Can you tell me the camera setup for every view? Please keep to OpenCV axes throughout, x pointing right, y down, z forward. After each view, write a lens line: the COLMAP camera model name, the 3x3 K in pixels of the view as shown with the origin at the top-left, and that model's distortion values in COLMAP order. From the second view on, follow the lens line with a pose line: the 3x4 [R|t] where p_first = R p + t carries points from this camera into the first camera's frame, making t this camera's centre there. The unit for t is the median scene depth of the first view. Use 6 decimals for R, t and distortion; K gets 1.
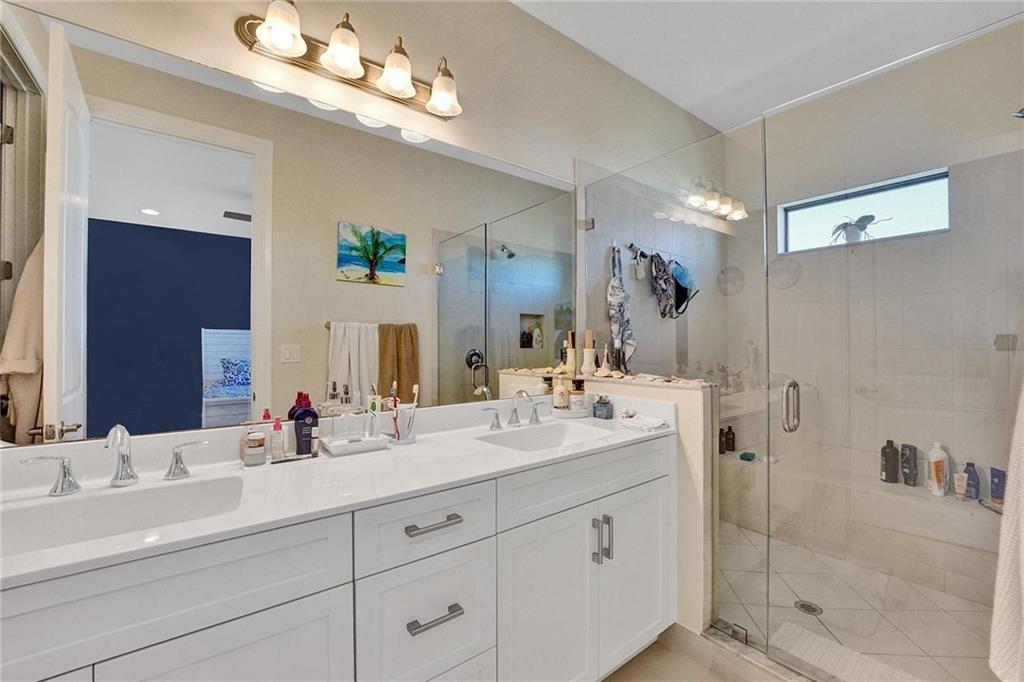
lens RADIAL K [[422.3, 0, 515.3], [0, 422.3, 339.2], [0, 0, 1]] dist [-0.025857, 0.000109]
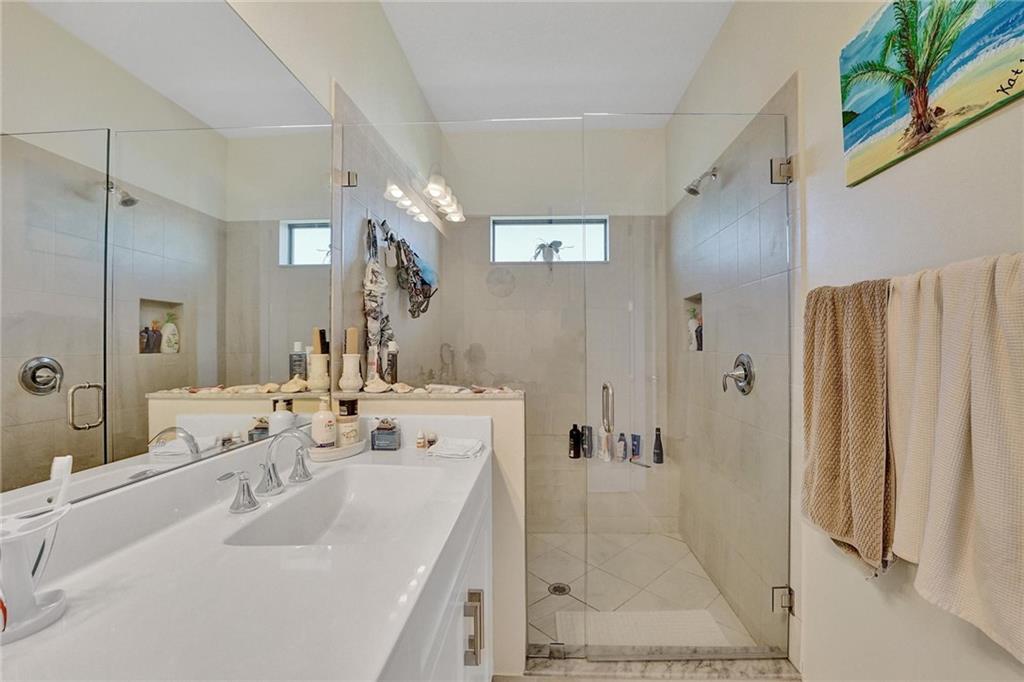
lens RADIAL K [[422.3, 0, 515.3], [0, 422.3, 339.2], [0, 0, 1]] dist [-0.025857, 0.000109]
pose [[0.635915, 0.012639, 0.771656, -0.184788], [-0.008005, 0.999920, -0.009781, 0.002373], [-0.771718, 0.000043, 0.635965, 0.319696]]
